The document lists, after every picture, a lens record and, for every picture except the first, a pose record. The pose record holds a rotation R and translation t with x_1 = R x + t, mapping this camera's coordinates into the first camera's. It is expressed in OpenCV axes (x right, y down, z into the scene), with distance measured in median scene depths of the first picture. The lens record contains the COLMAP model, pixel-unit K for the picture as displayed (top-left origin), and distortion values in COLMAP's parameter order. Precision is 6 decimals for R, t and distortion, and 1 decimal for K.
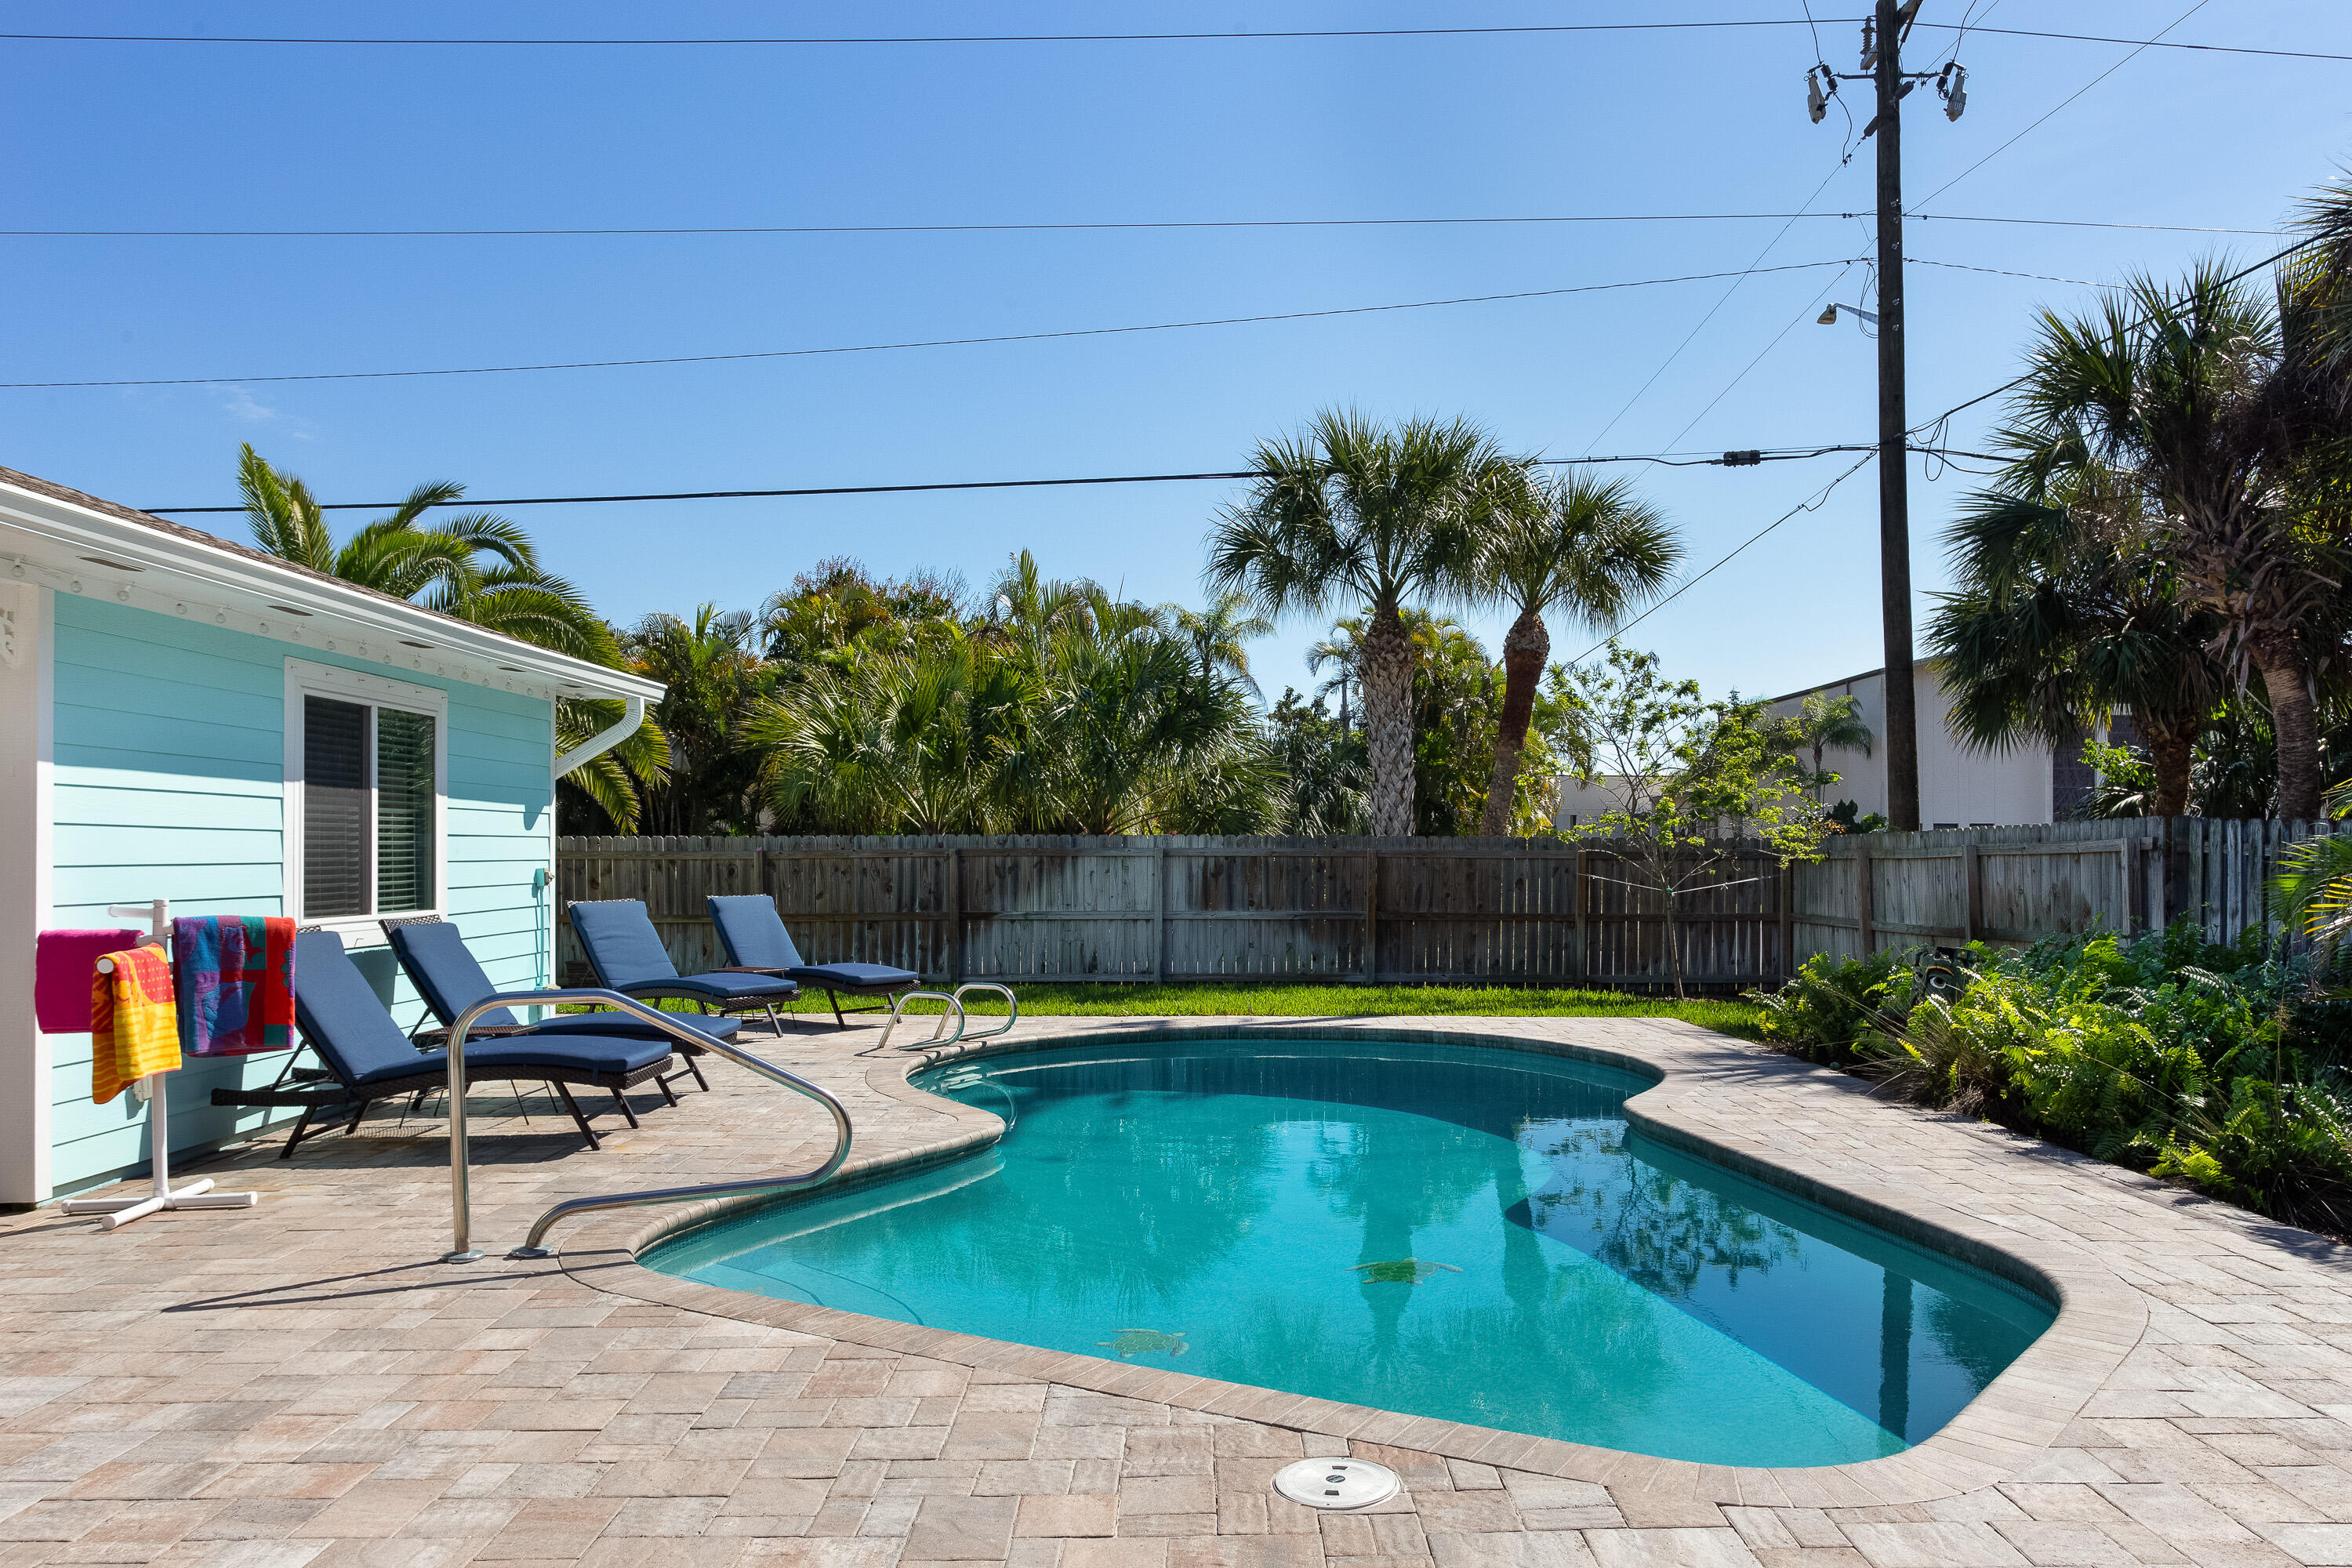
lens RADIAL K [[1676.2, 0, 1188.2], [0, 1676.2, 848.1], [0, 0, 1]] dist [-0.018496, 0.008757]
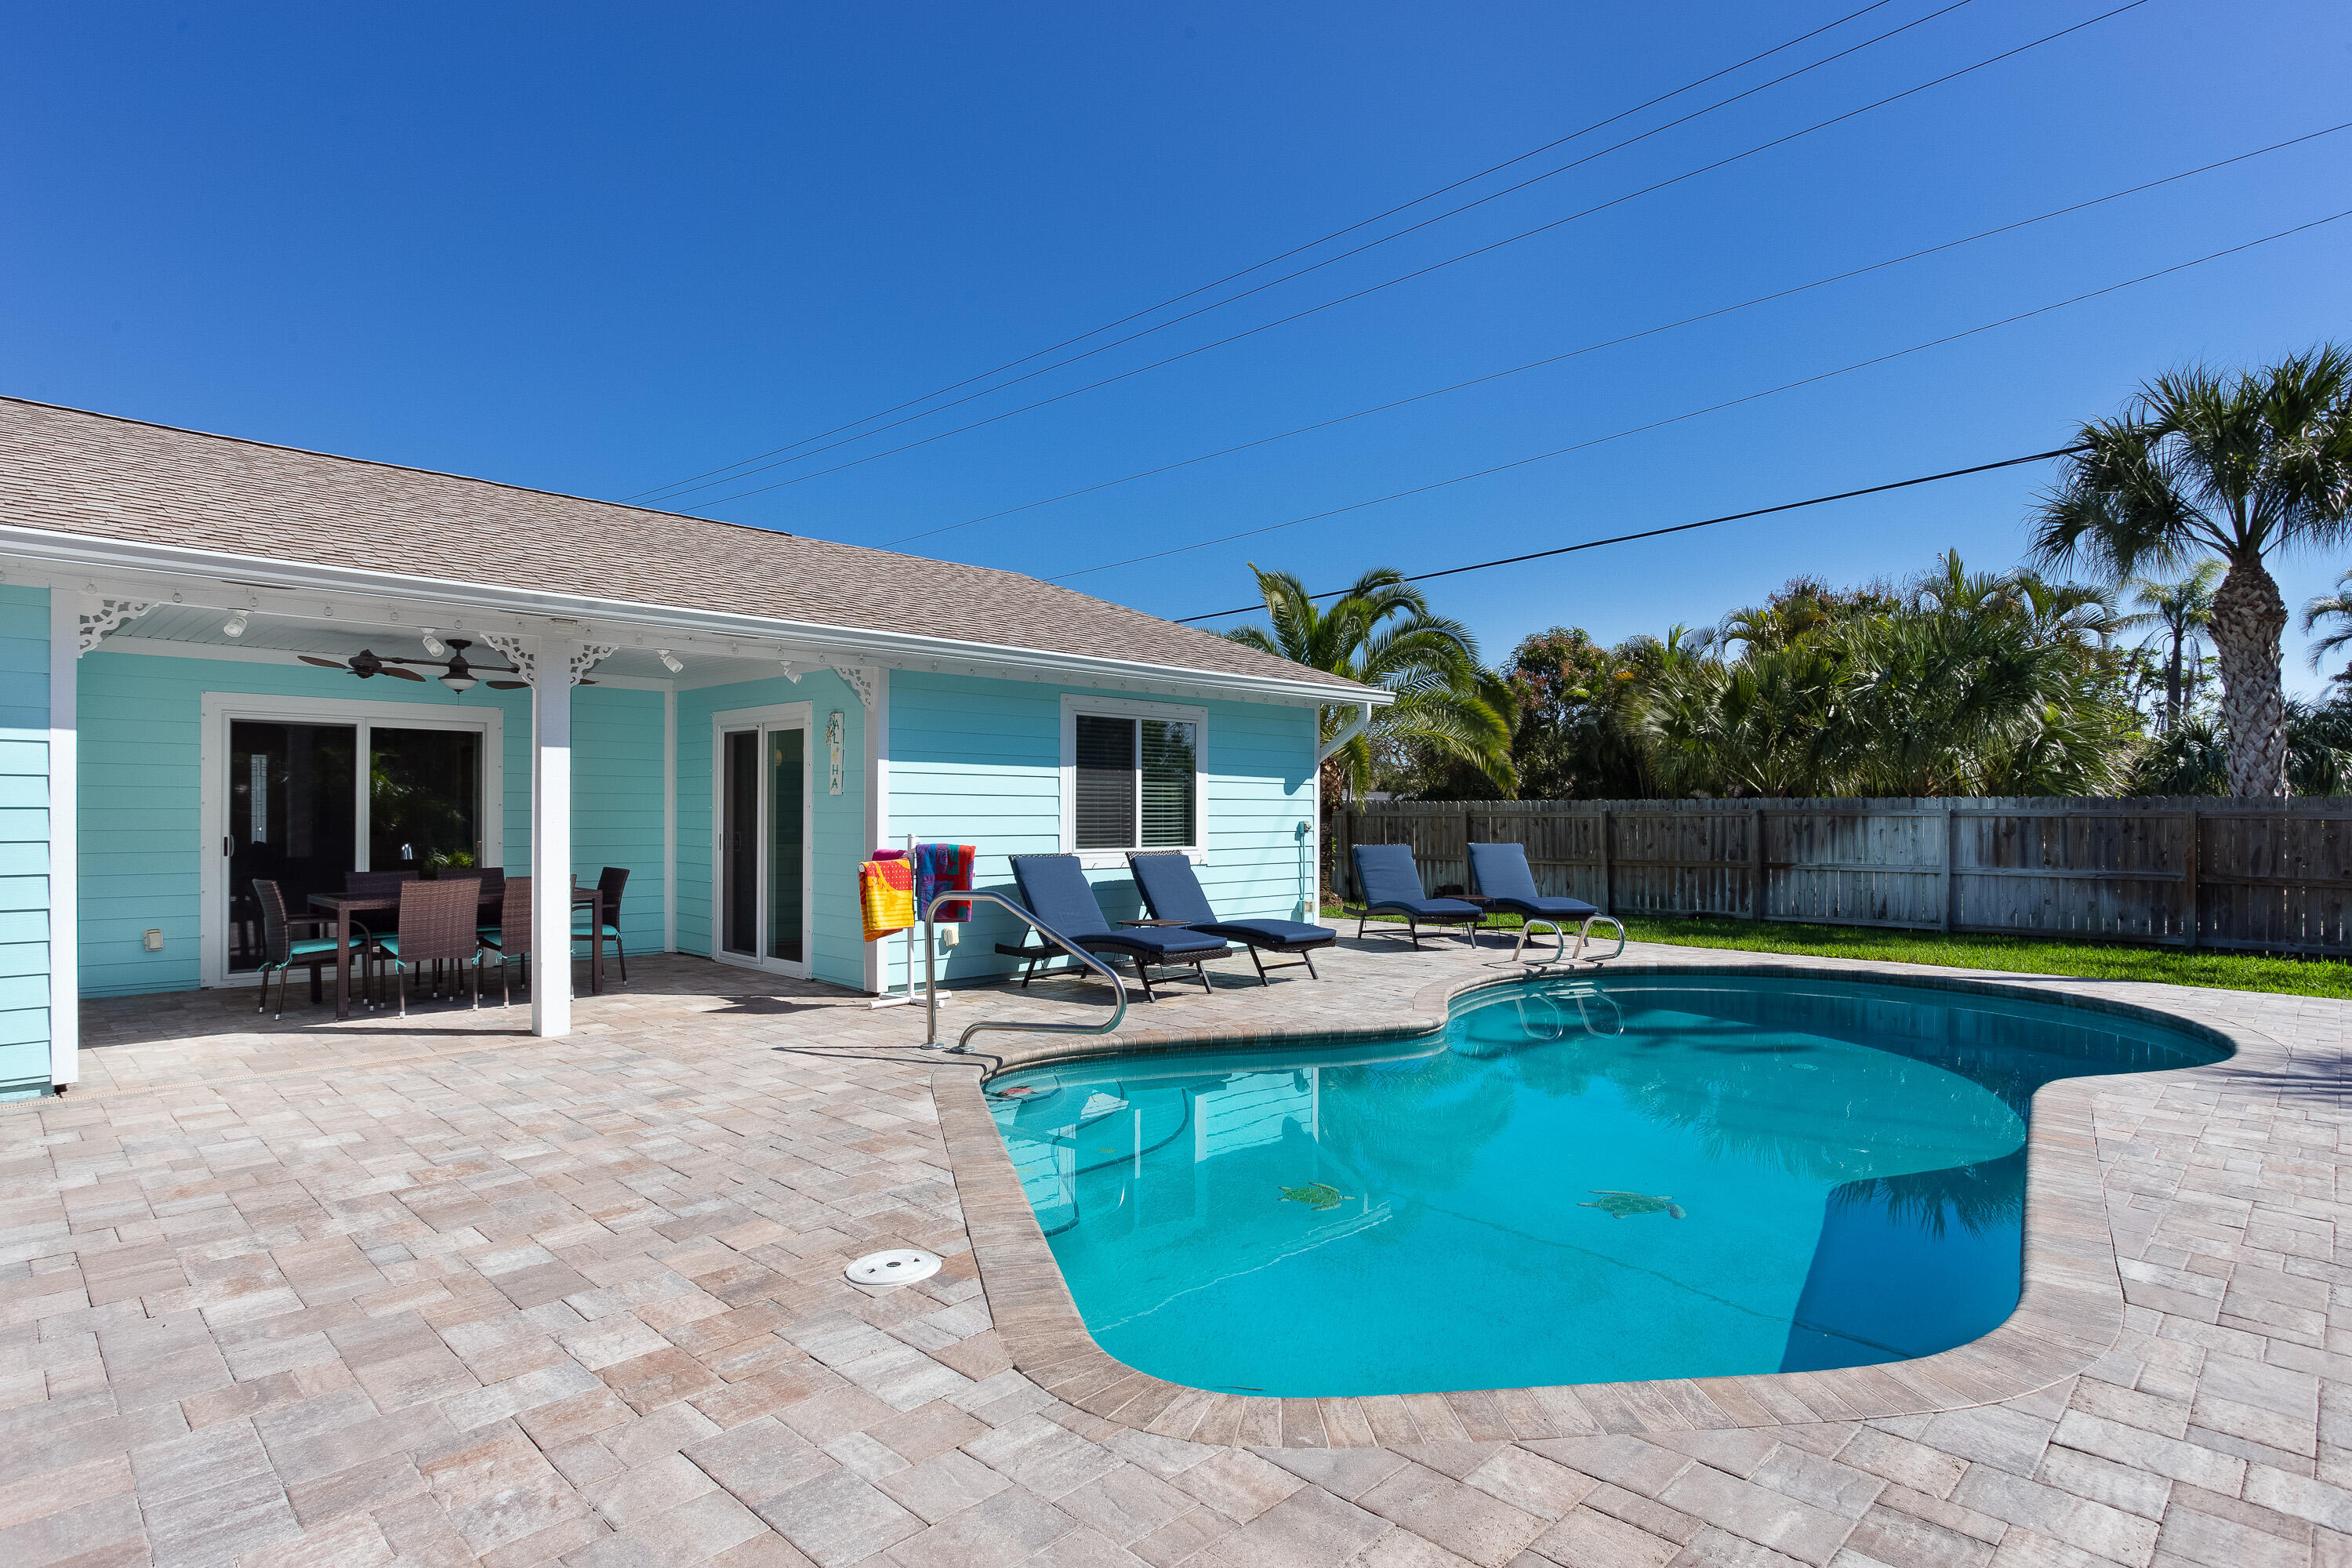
lens RADIAL K [[1211.5, 0, 1165.1], [0, 1211.5, 806.1], [0, 0, 1]] dist [-0.041063, 0.013909]
pose [[0.707592, -0.001493, -0.706619, 0.172656], [-0.001631, 0.999992, -0.003747, 0.001771], [0.706619, 0.003803, 0.707584, 0.086589]]
